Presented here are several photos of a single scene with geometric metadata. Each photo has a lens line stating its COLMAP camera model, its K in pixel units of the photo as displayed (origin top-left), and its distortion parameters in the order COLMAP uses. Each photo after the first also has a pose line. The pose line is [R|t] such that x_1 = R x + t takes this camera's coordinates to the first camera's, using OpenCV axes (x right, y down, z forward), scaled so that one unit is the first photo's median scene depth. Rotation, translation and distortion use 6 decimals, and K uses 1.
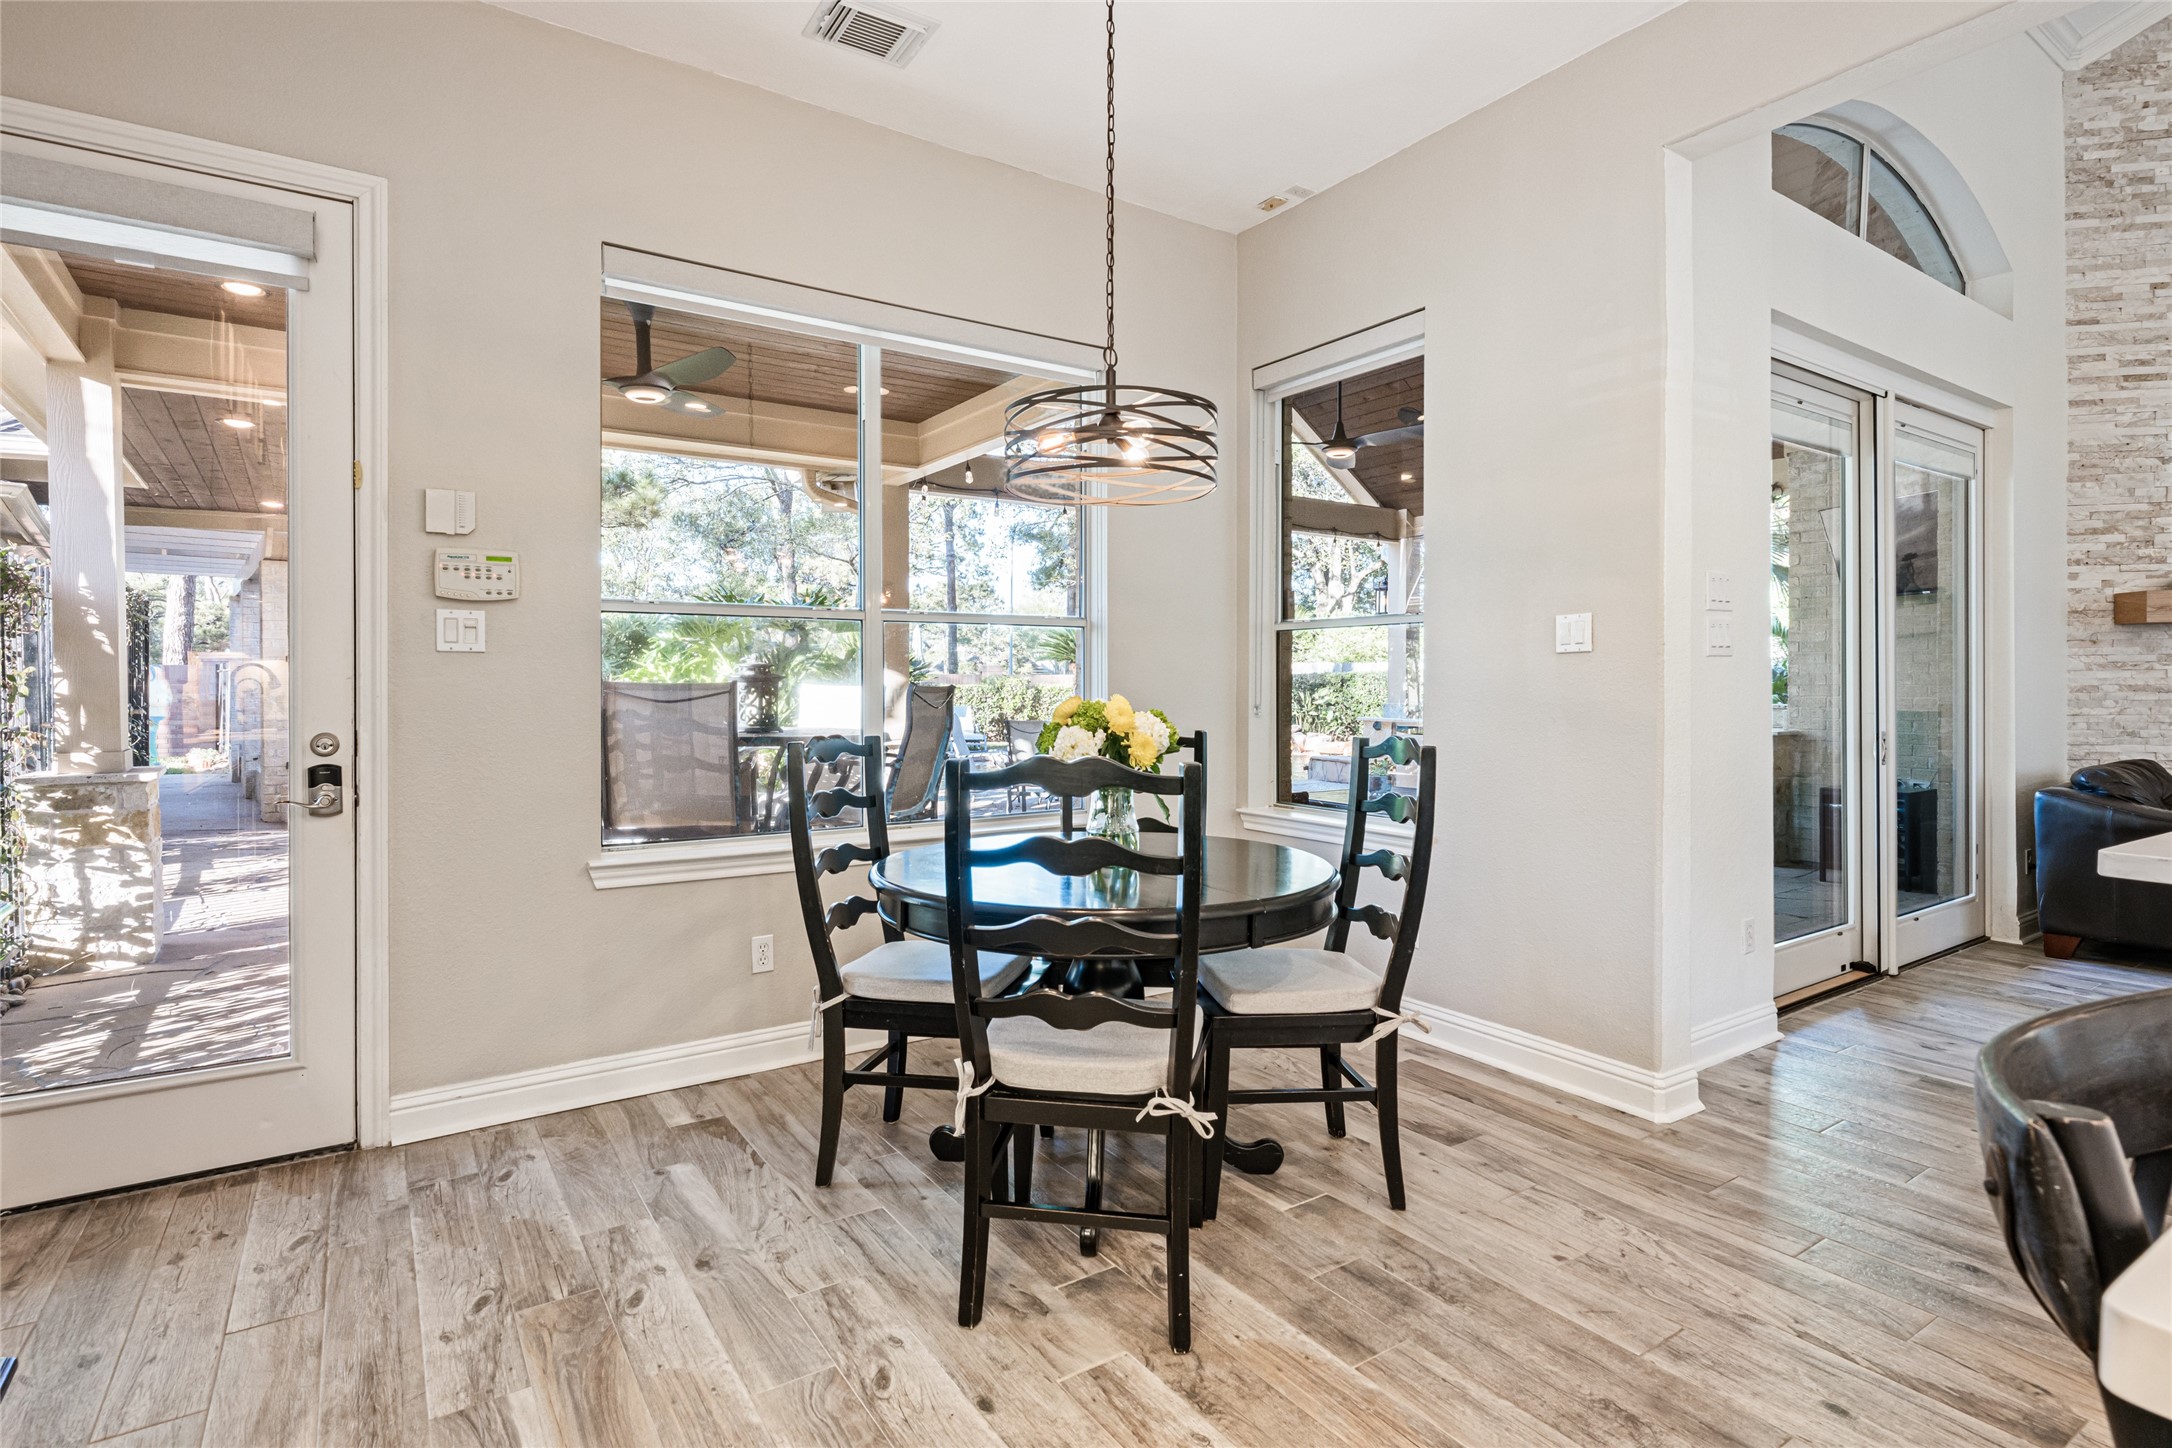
lens RADIAL K [[1052.5, 0, 1055.3], [0, 1052.5, 694.4], [0, 0, 1]] dist [-0.002998, 0.003005]
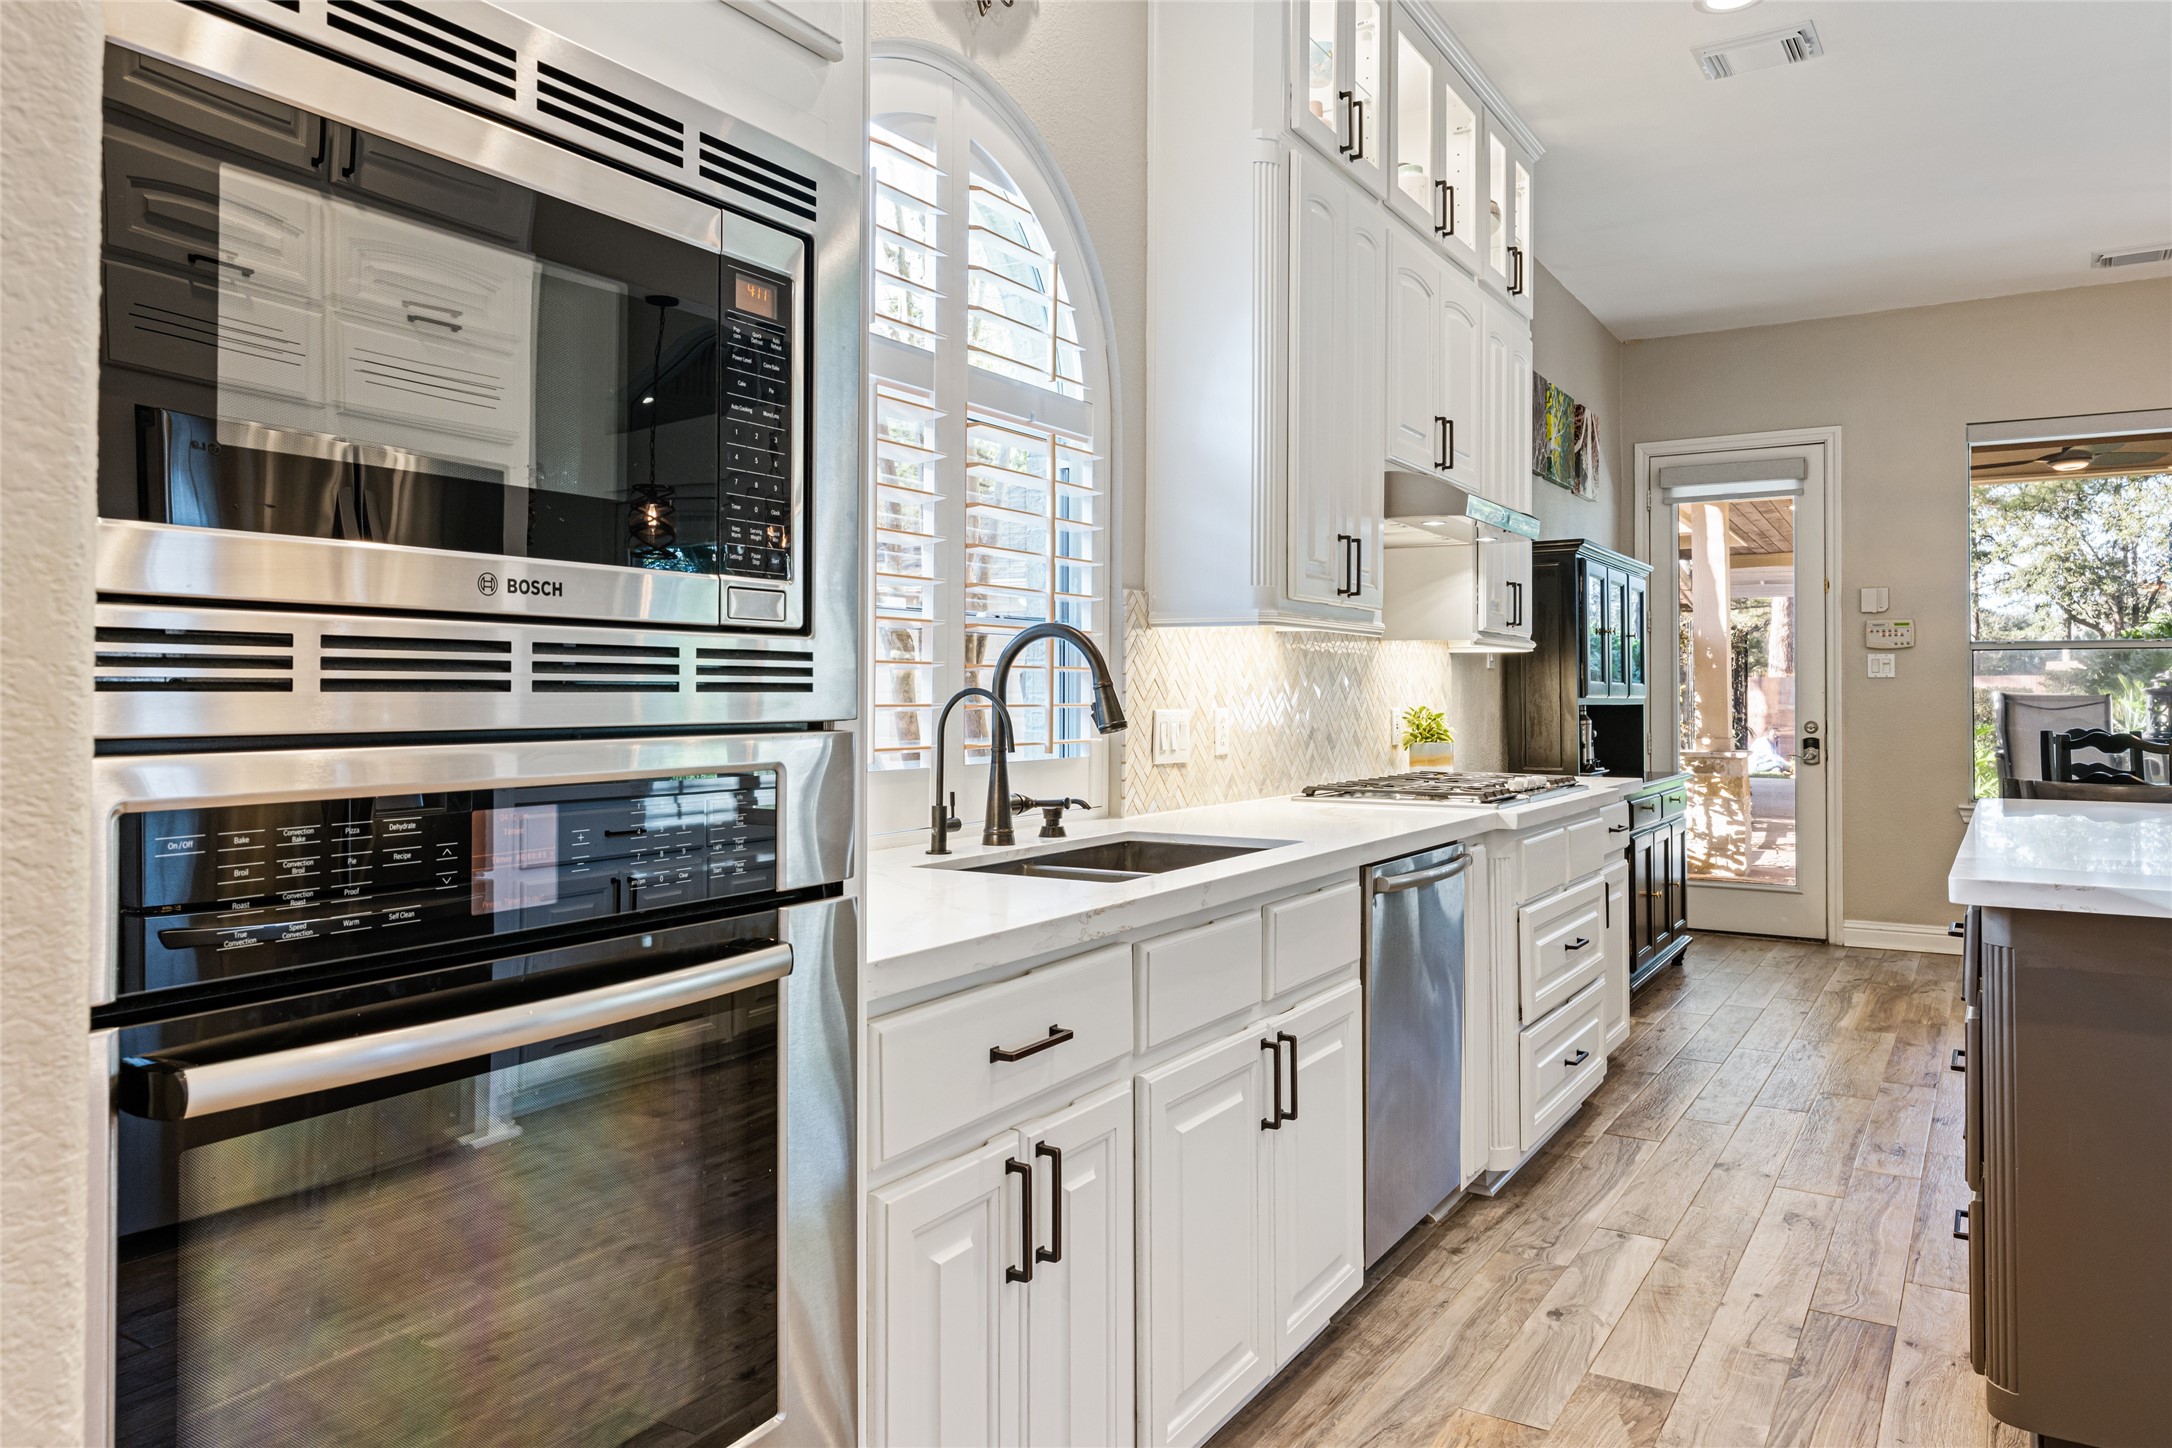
lens RADIAL K [[1480.5, 0, 1076.1], [0, 1480.5, 665.3], [0, 0, 1]] dist [-0.002910, 0.007478]
pose [[0.412512, -0.017493, -0.910784, 0.758165], [-0.012156, 0.999621, -0.024705, 0.010975], [0.910871, 0.021262, 0.412143, -0.835113]]
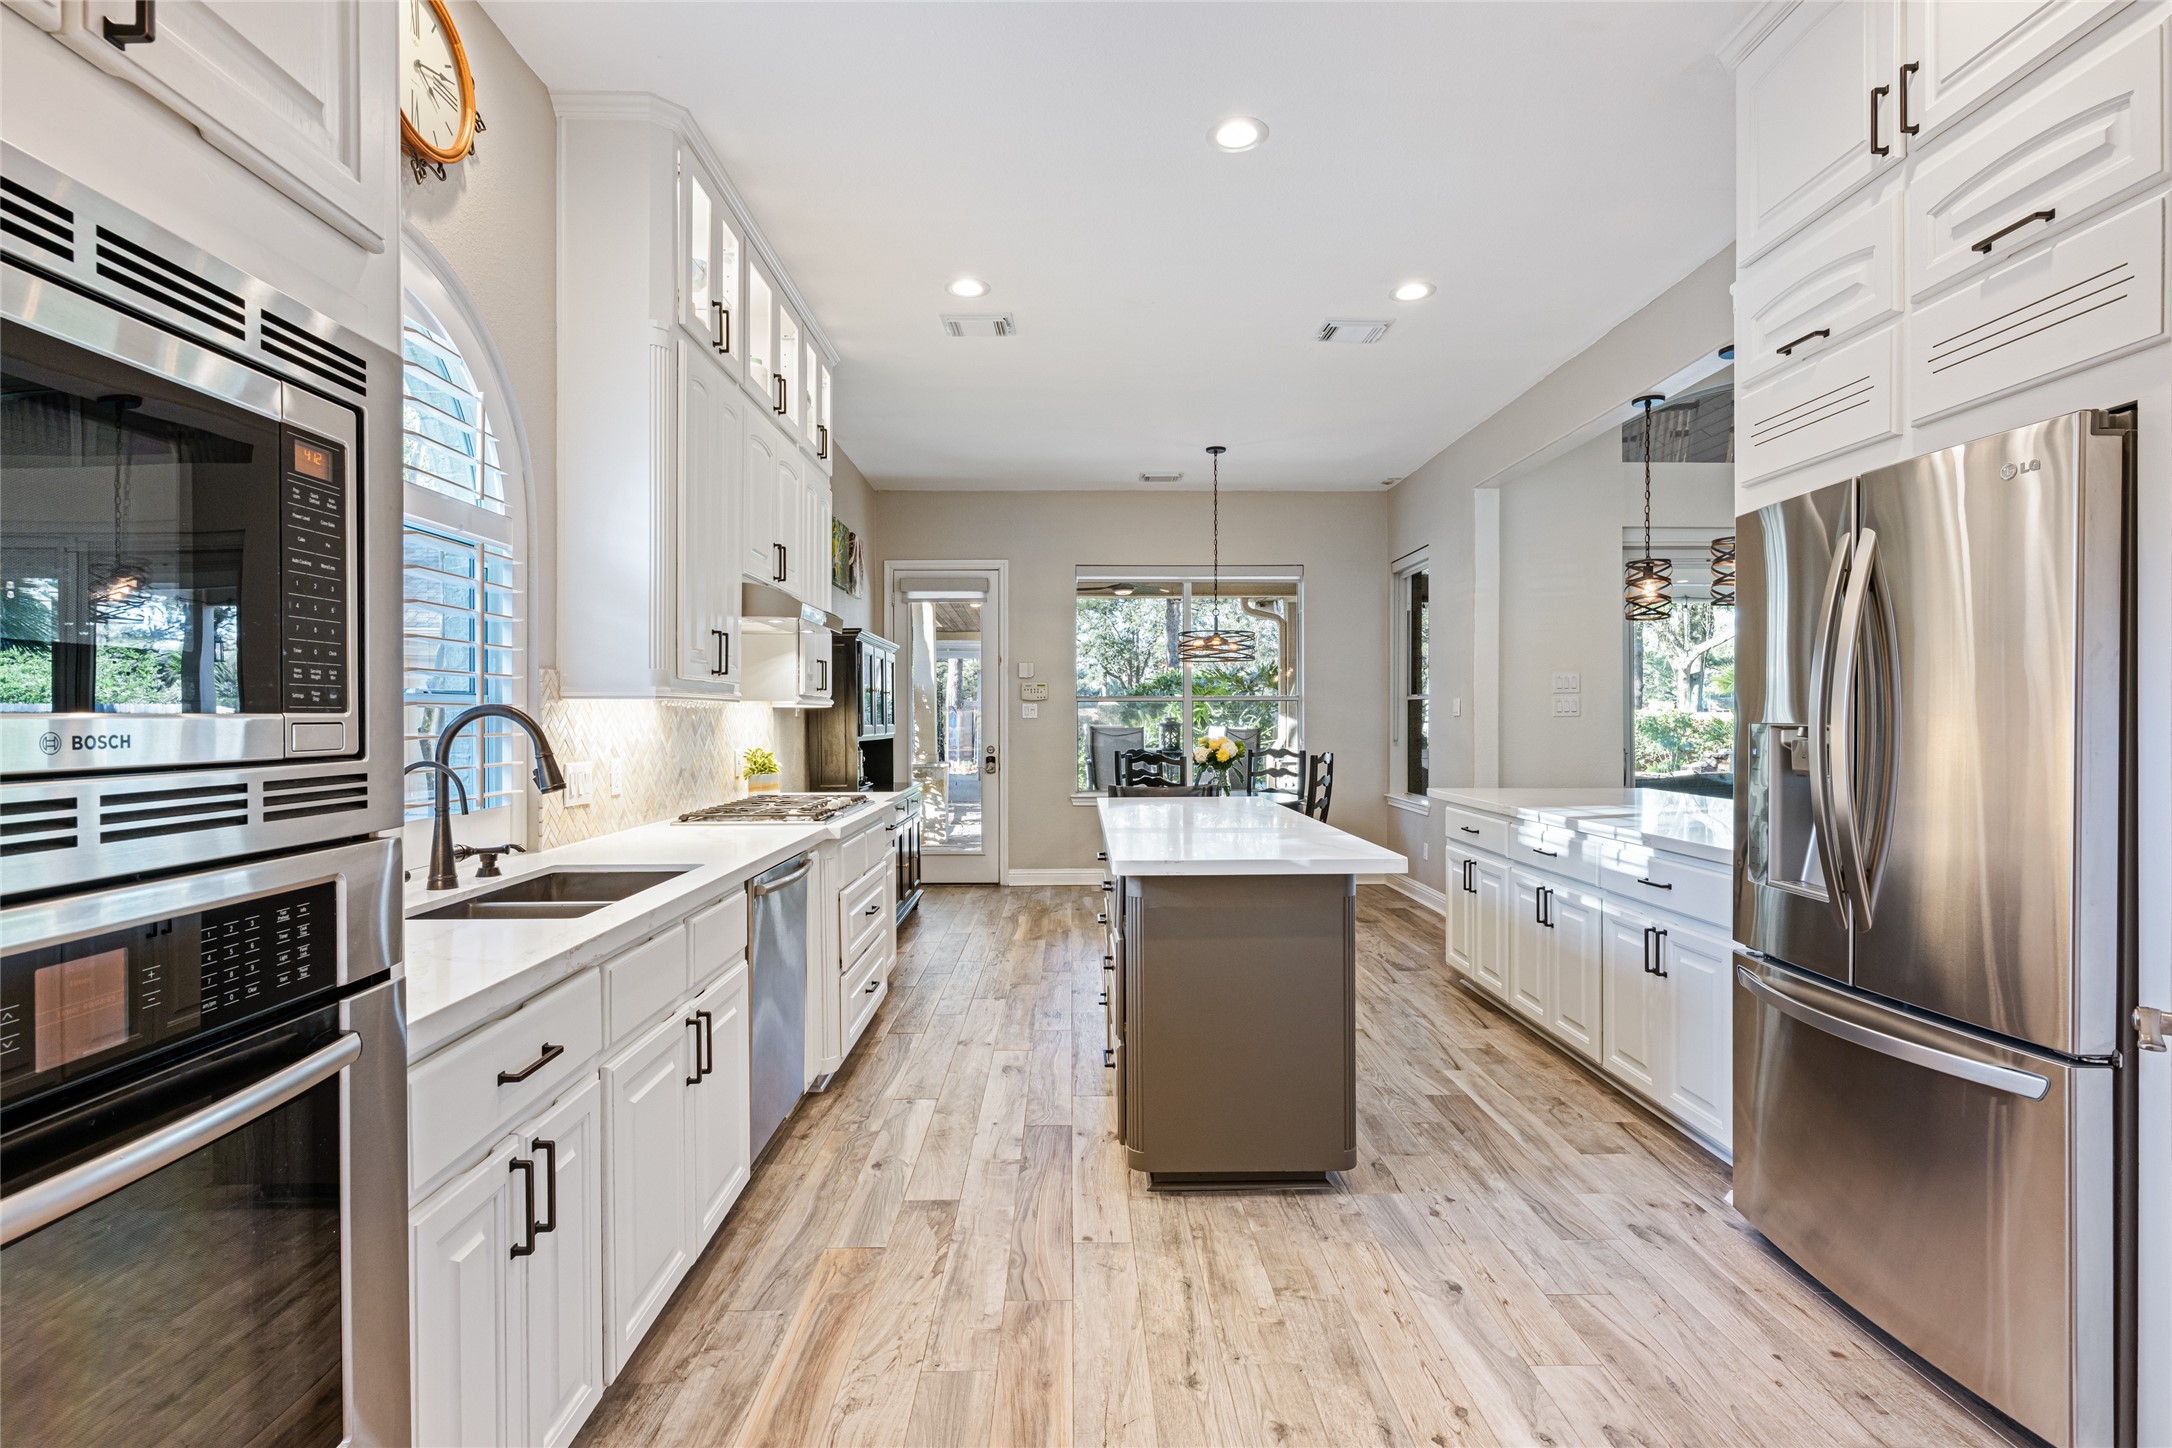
lens RADIAL K [[1052.5, 0, 1083.1], [0, 1052.5, 719.1], [0, 0, 1]] dist [-0.002998, 0.003005]
pose [[0.840439, -0.002538, -0.541900, 0.734047], [-0.001824, 0.999970, -0.007512, -0.011247], [0.541903, 0.007302, 0.840409, -0.879002]]
